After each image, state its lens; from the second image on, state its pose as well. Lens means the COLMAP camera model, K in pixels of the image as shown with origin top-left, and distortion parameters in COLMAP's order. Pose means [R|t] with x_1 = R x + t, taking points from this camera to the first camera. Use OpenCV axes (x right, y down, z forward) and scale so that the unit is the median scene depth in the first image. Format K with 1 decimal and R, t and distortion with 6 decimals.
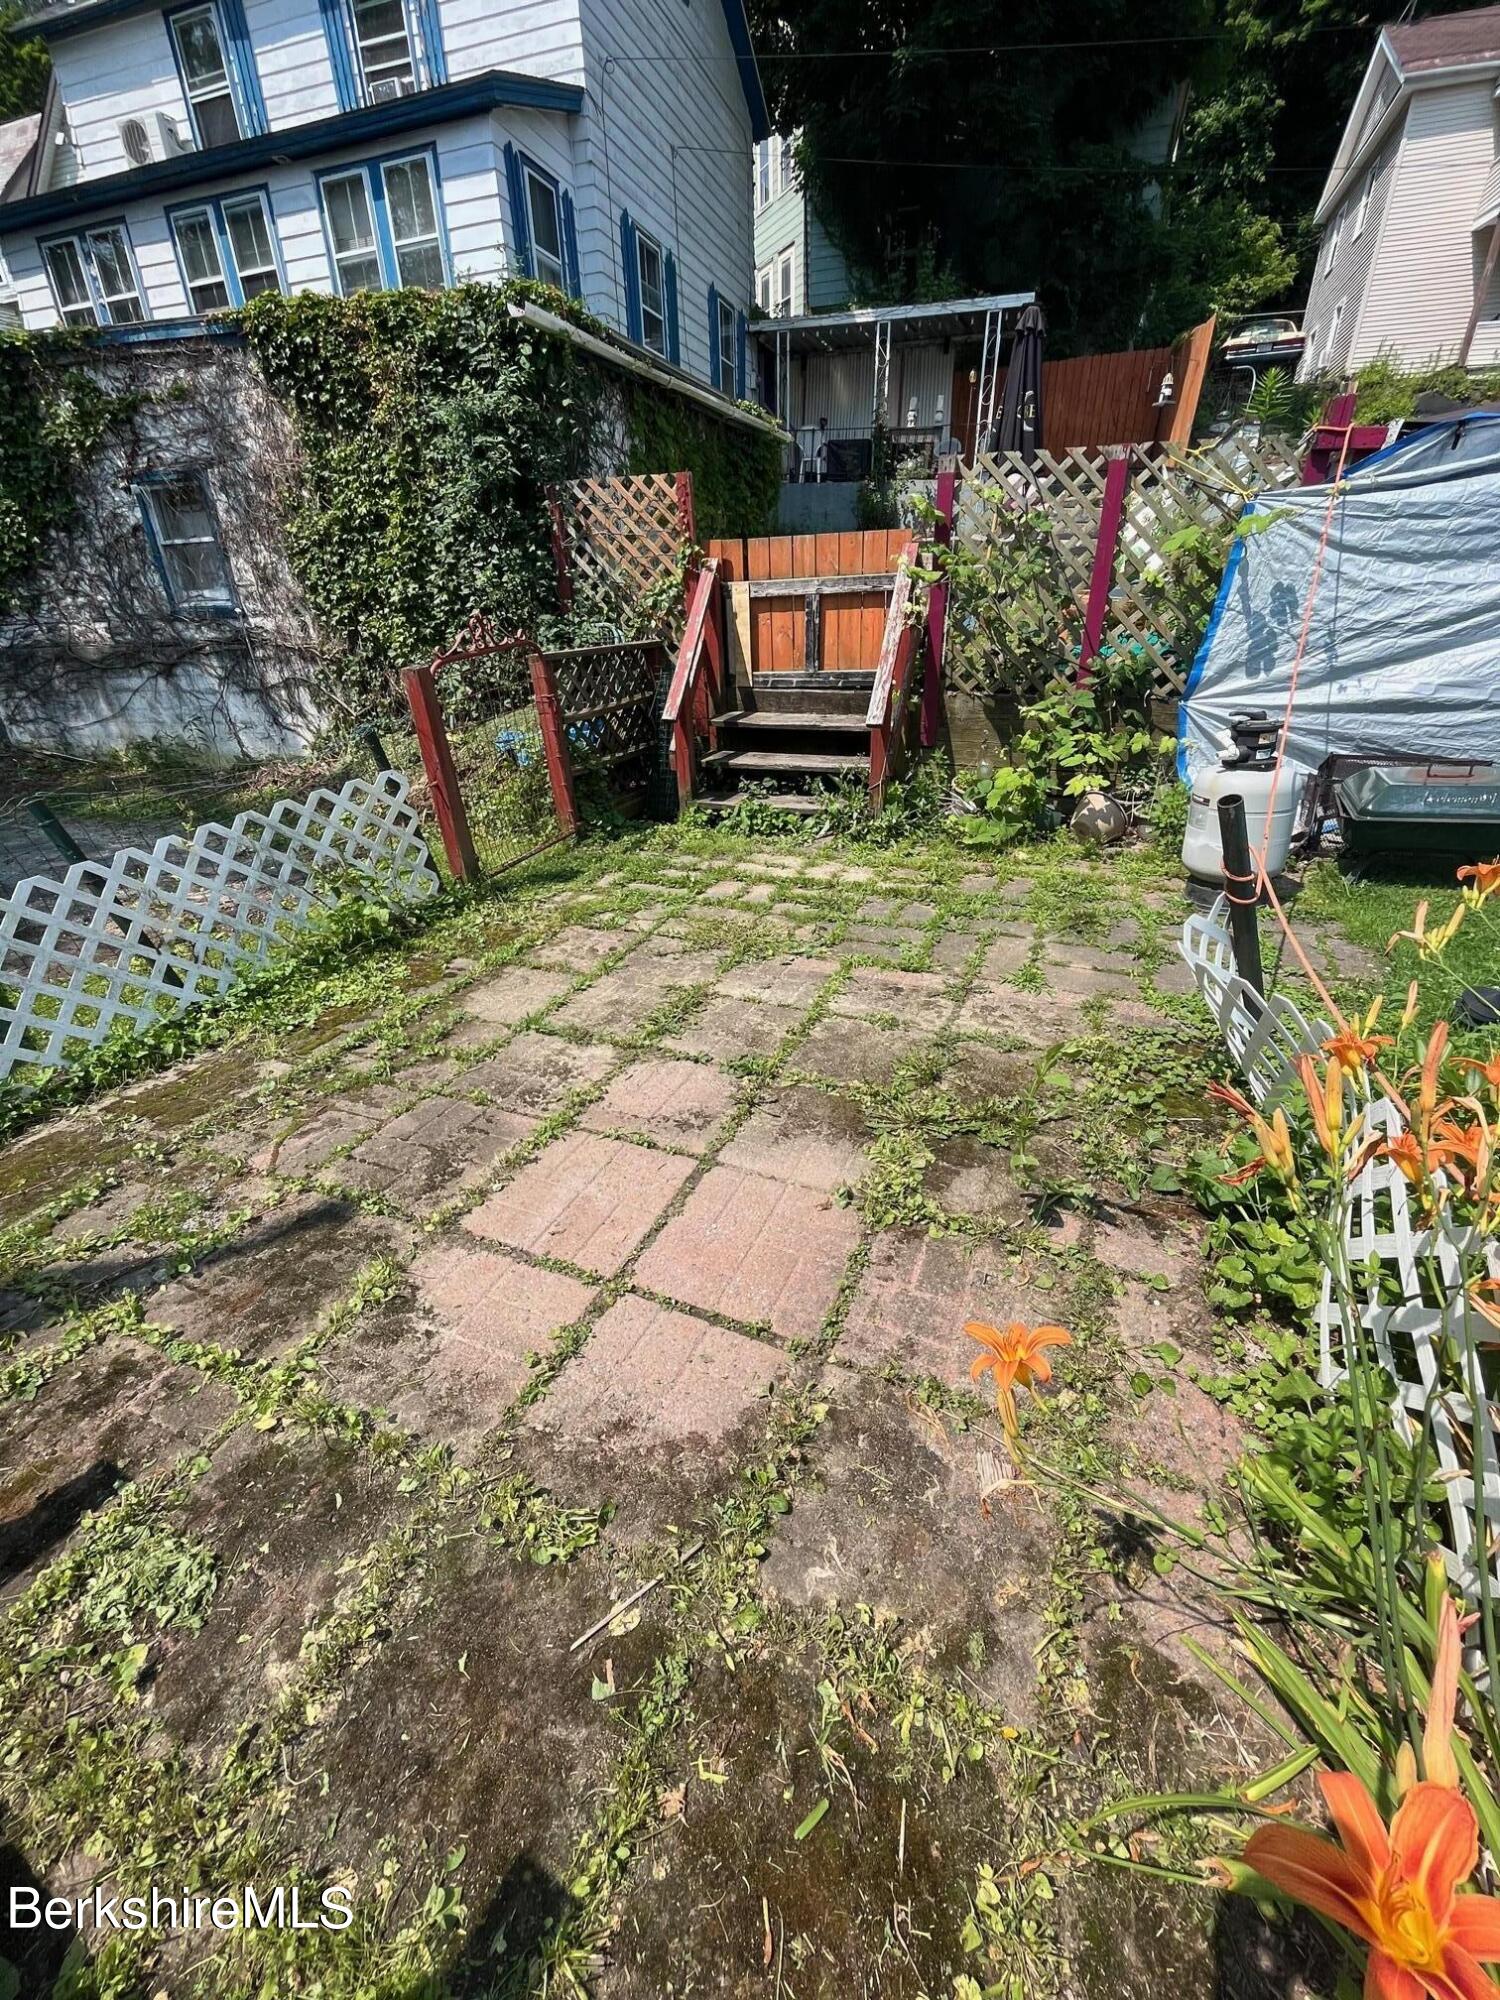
lens RADIAL K [[814.2, 0, 751.3], [0, 814.2, 1003.7], [0, 0, 1]] dist [-0.003933, -0.001119]
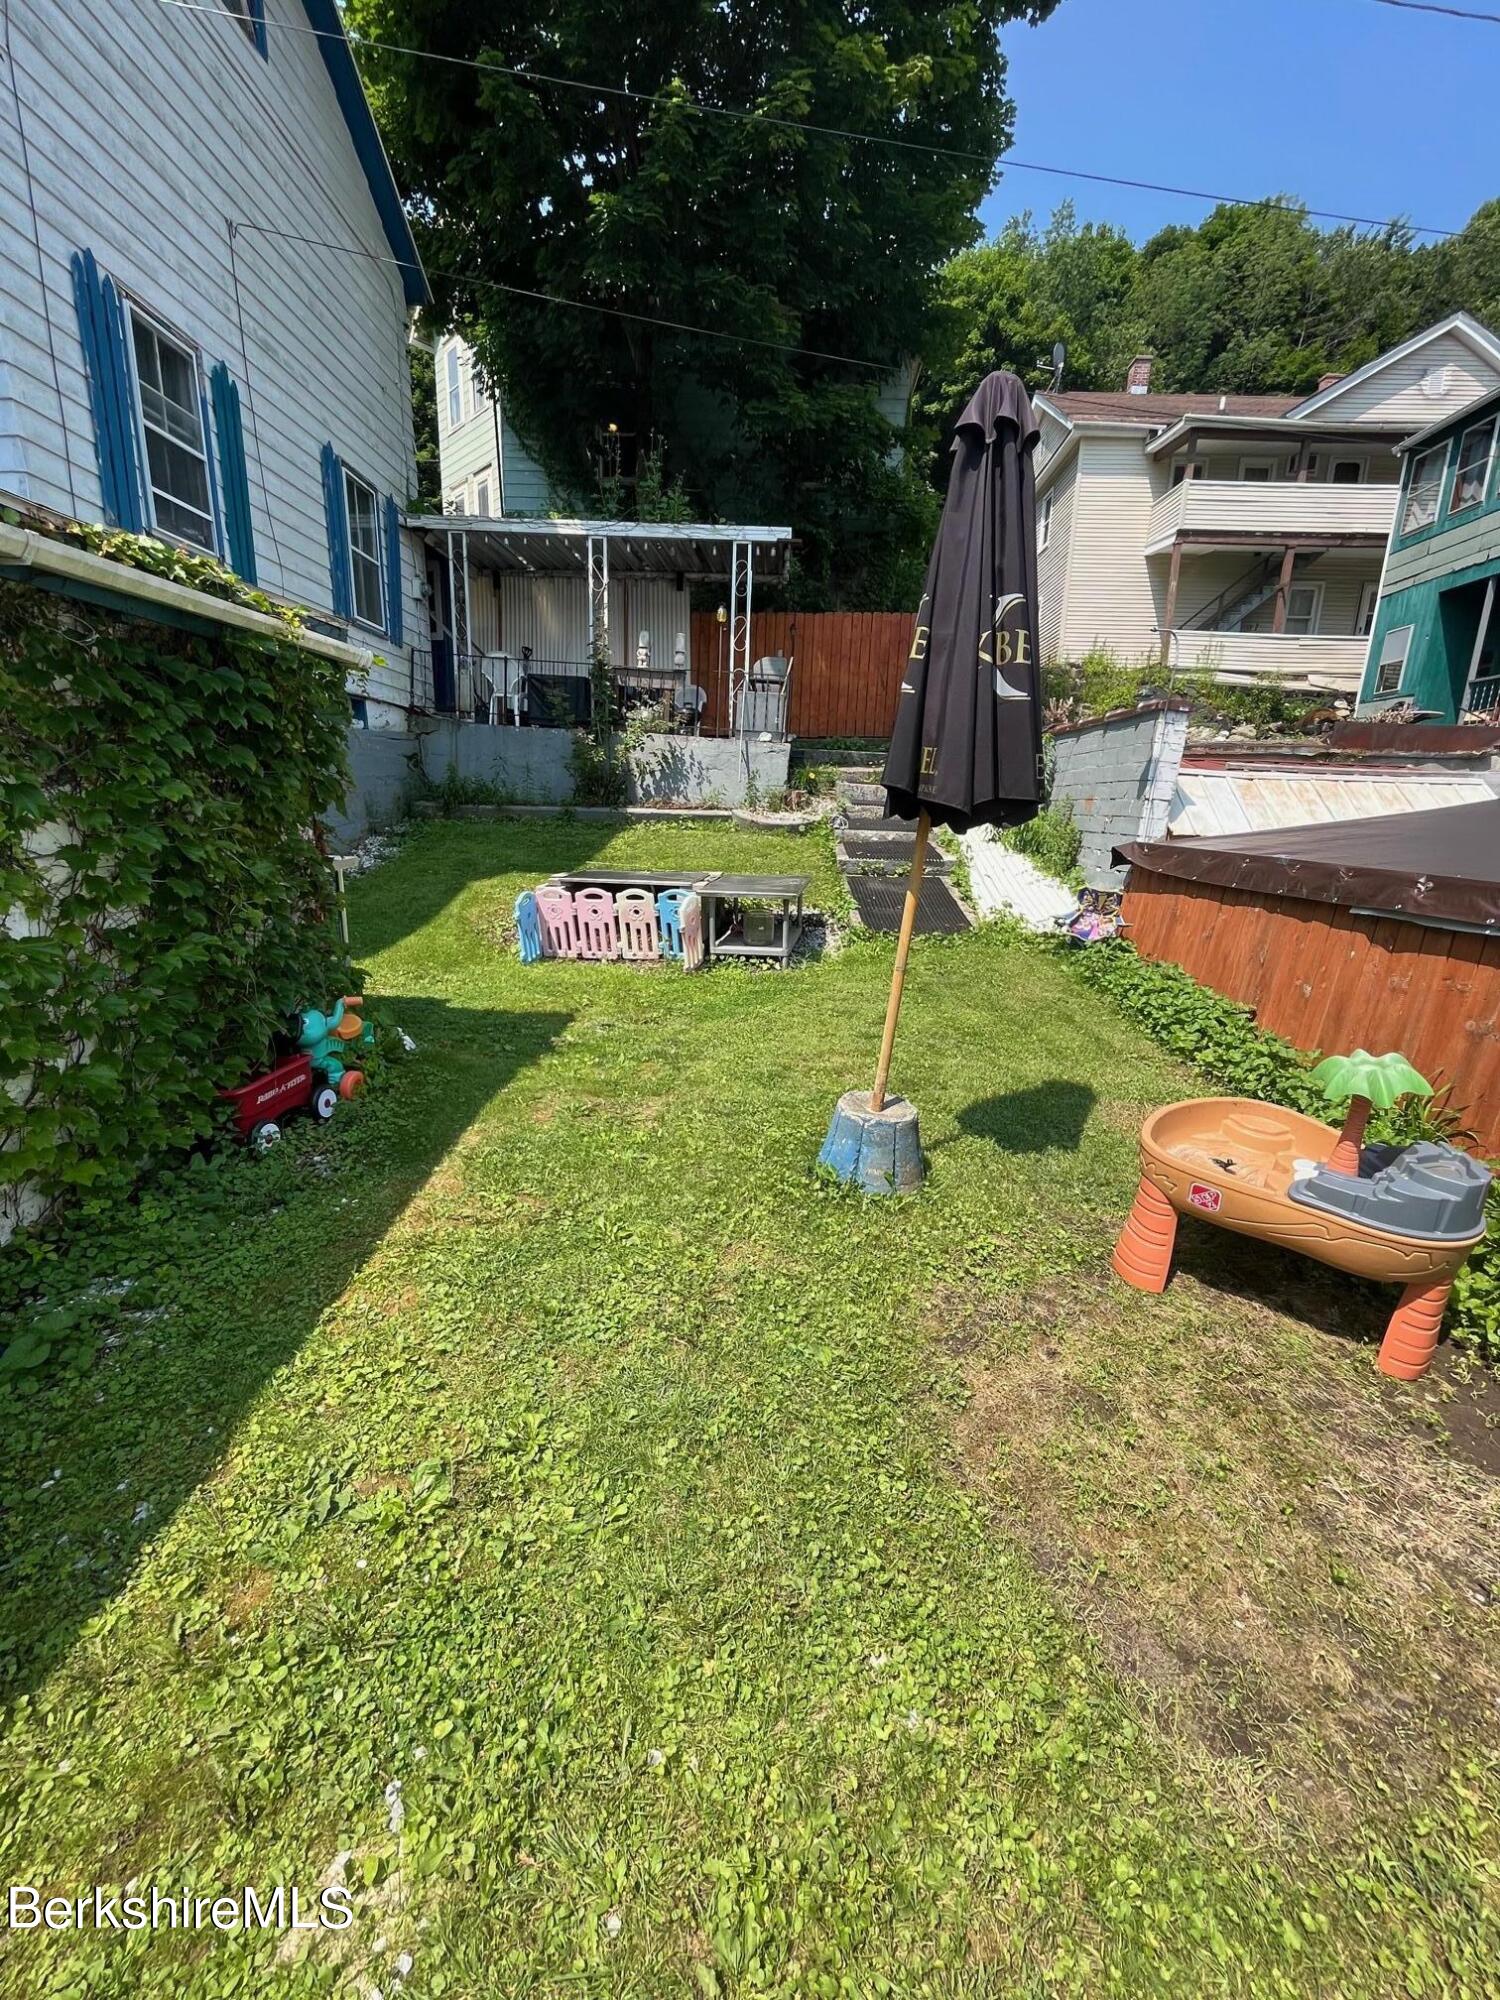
lens RADIAL K [[814.2, 0, 748.1], [0, 814.2, 998.1], [0, 0, 1]] dist [-0.003933, -0.001119]
pose [[0.955726, -0.023495, 0.293320, 0.067044], [0.090735, 0.971766, -0.217804, -0.258222], [-0.279921, 0.234775, 0.930873, 0.369166]]
